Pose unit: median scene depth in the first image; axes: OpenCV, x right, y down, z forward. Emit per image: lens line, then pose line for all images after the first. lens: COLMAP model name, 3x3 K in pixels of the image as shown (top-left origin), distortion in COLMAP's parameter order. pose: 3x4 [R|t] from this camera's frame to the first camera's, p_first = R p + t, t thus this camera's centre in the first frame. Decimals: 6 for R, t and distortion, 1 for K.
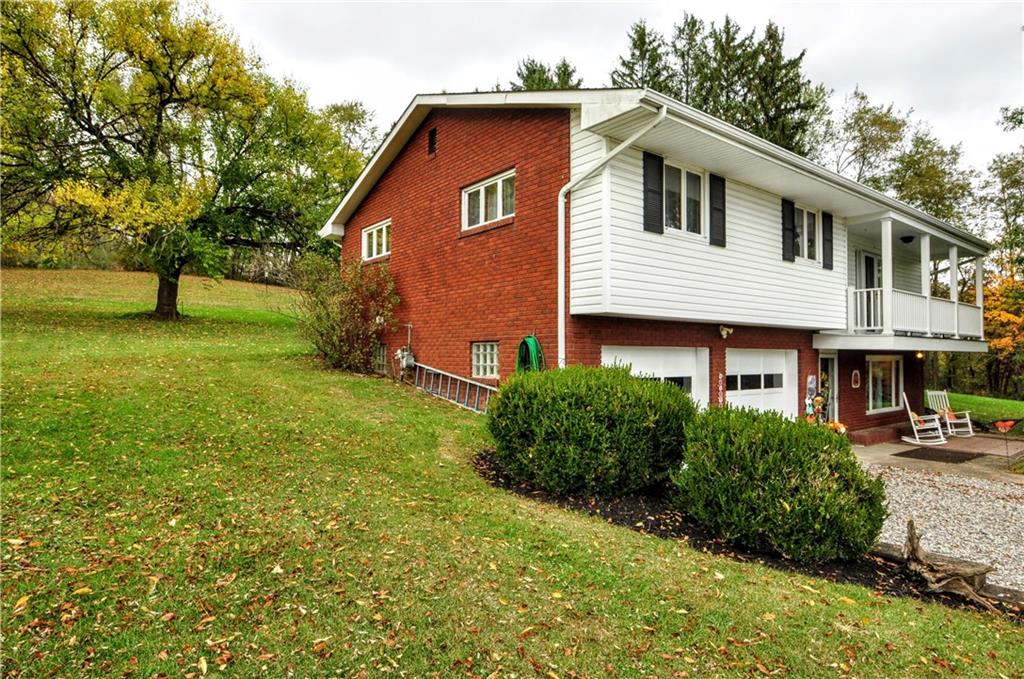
lens RADIAL K [[587.9, 0, 512.0], [0, 587.9, 339.5], [0, 0, 1]] dist [-0.030600, -0.000245]
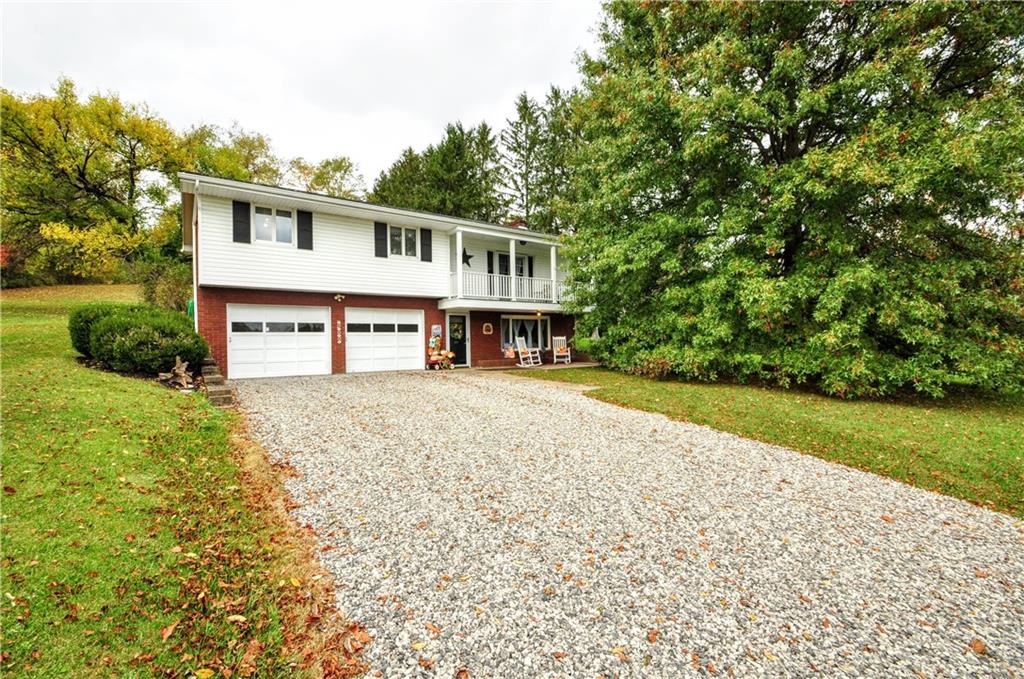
lens RADIAL K [[446.0, 0, 505.9], [0, 446.0, 340.4], [0, 0, 1]] dist [0.001497, -0.011745]
pose [[0.999197, -0.024778, -0.031487, 0.744691], [0.025420, 0.999473, 0.020182, 0.084294], [0.030970, -0.020966, 0.999300, -0.286300]]
